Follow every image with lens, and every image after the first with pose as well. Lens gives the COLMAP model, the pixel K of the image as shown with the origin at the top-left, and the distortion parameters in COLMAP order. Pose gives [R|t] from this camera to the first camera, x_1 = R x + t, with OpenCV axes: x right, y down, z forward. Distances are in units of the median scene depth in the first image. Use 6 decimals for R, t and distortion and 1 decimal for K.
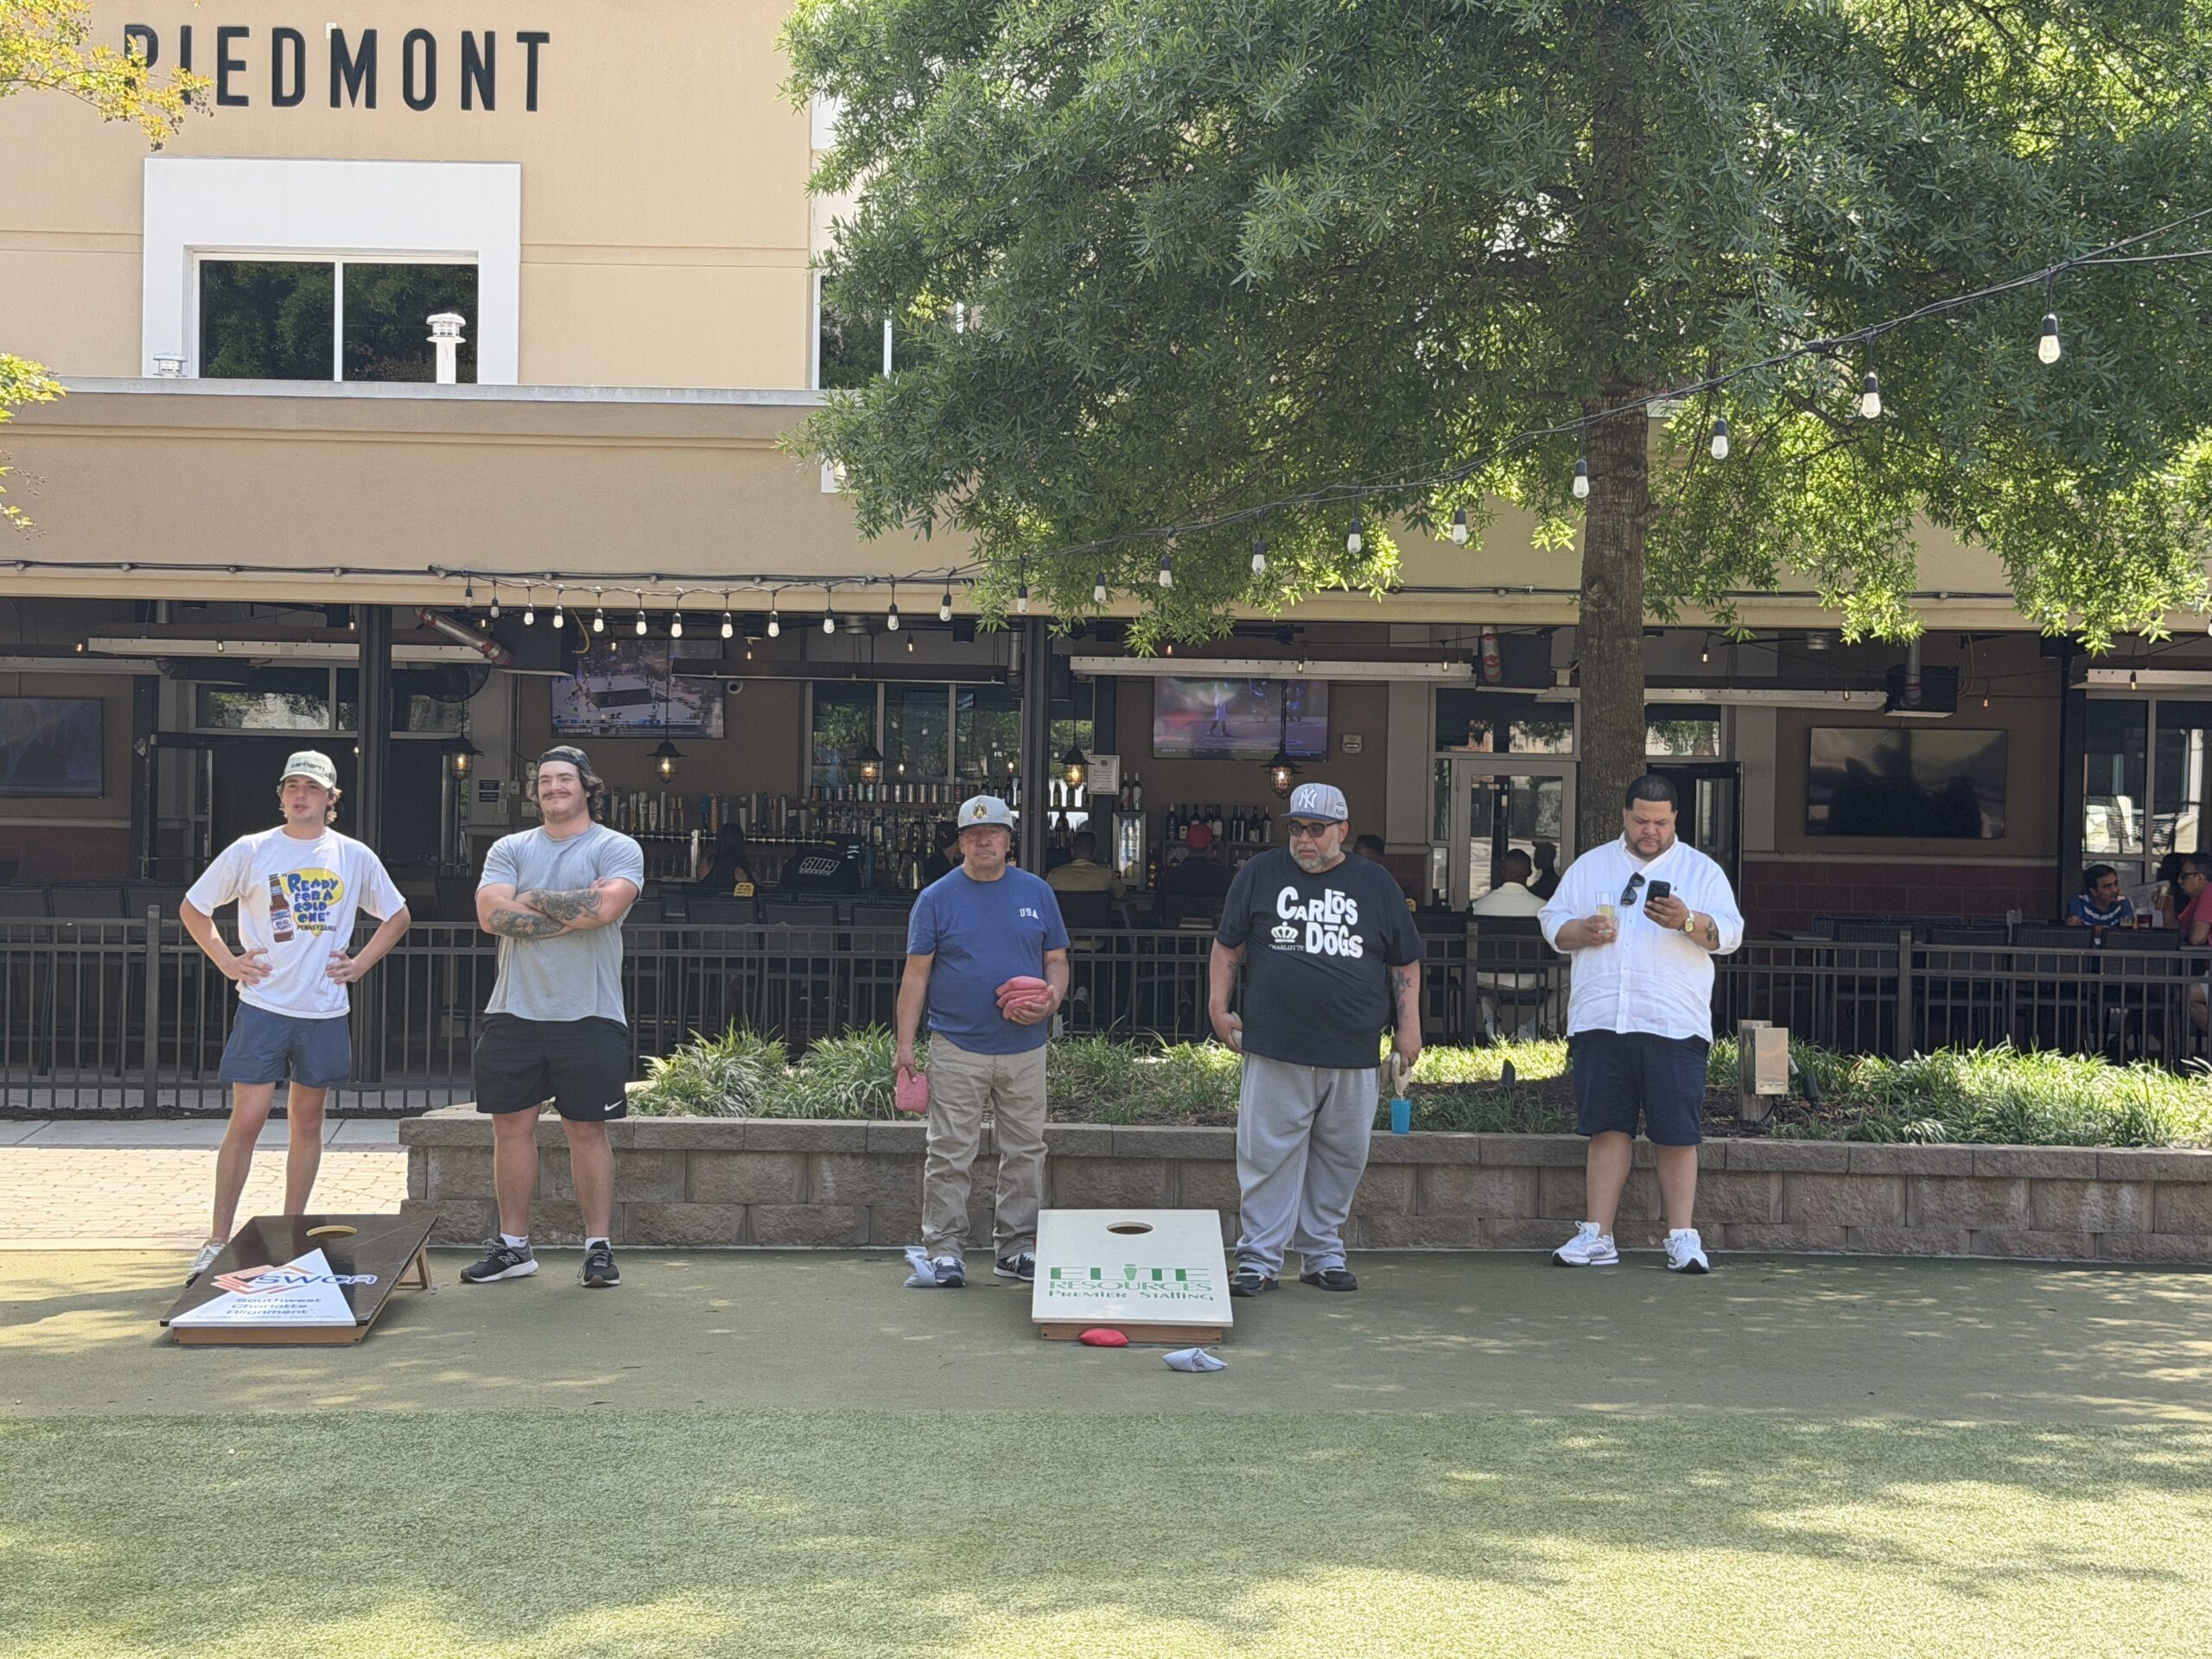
lens RADIAL K [[3414.4, 0, 1106.0], [0, 3414.4, 829.5], [0, 0, 1]] dist [0.048312, 0.069368]
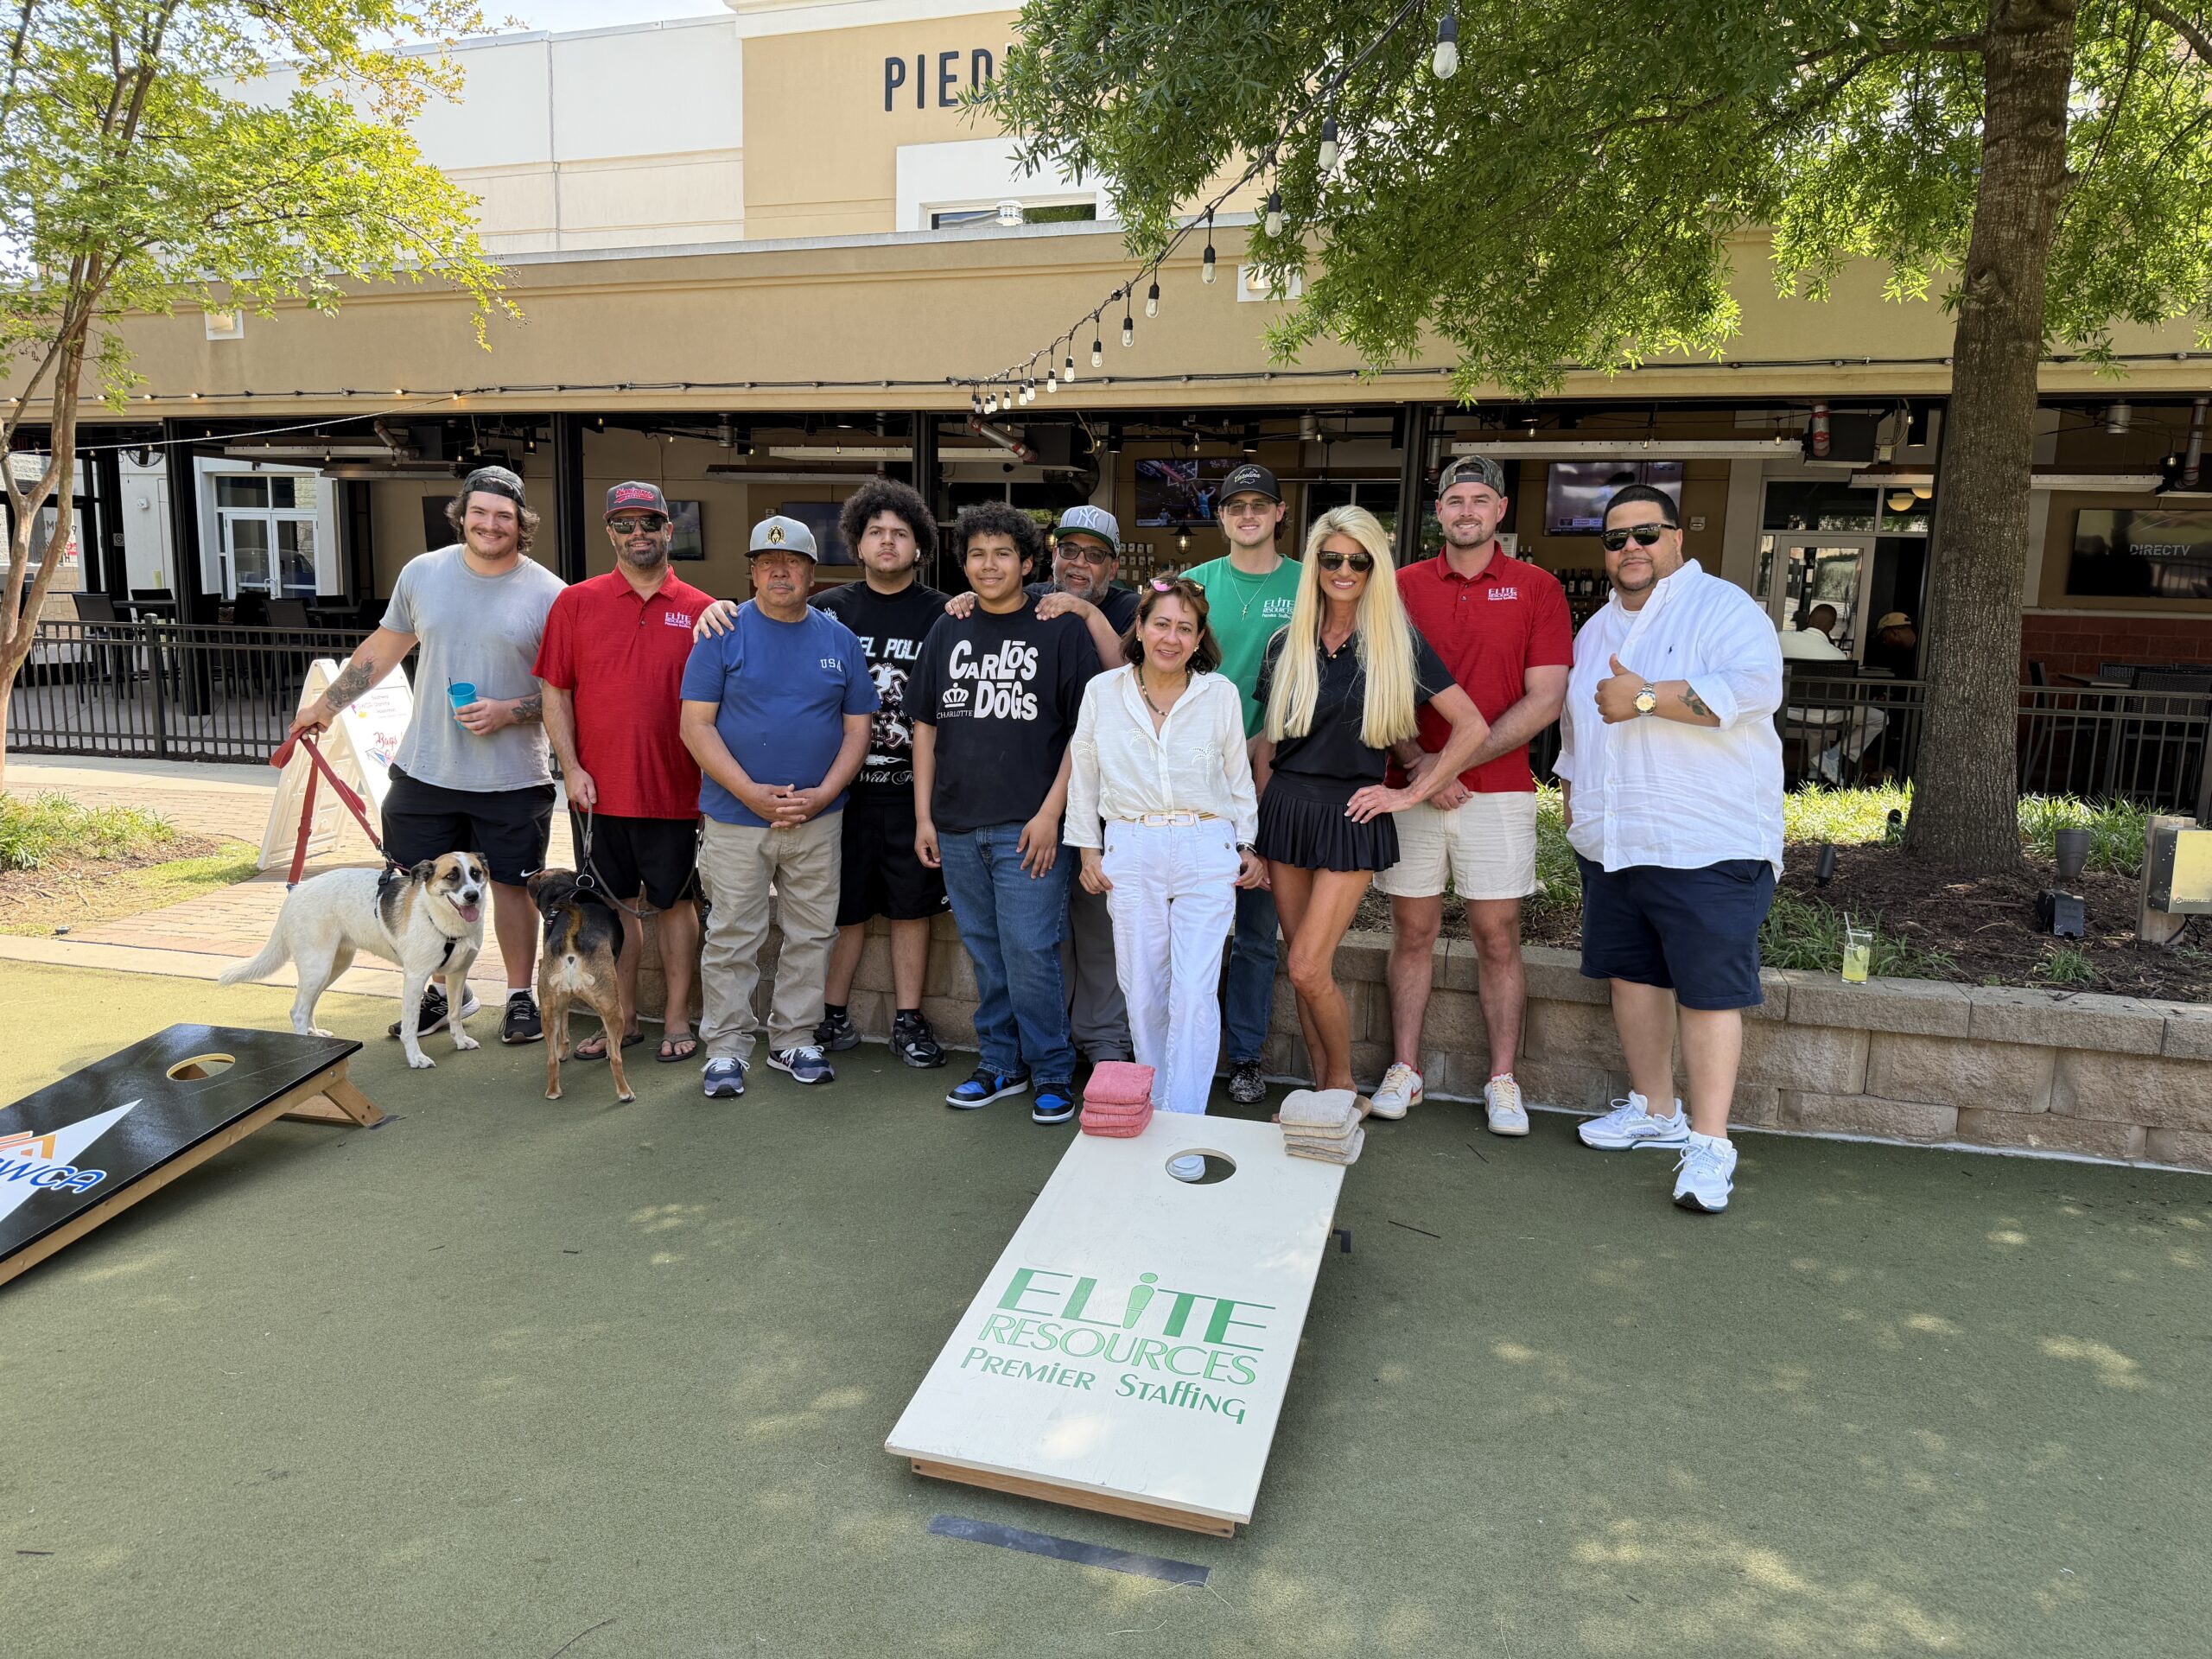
lens RADIAL K [[1496.8, 0, 1106.0], [0, 1496.8, 829.5], [0, 0, 1]] dist [0.092533, -0.153562]
pose [[0.953503, 0.054647, -0.296389, 0.042969], [-0.008223, 0.987775, 0.155666, 0.004347], [0.301273, -0.145991, 0.942296, 0.438597]]
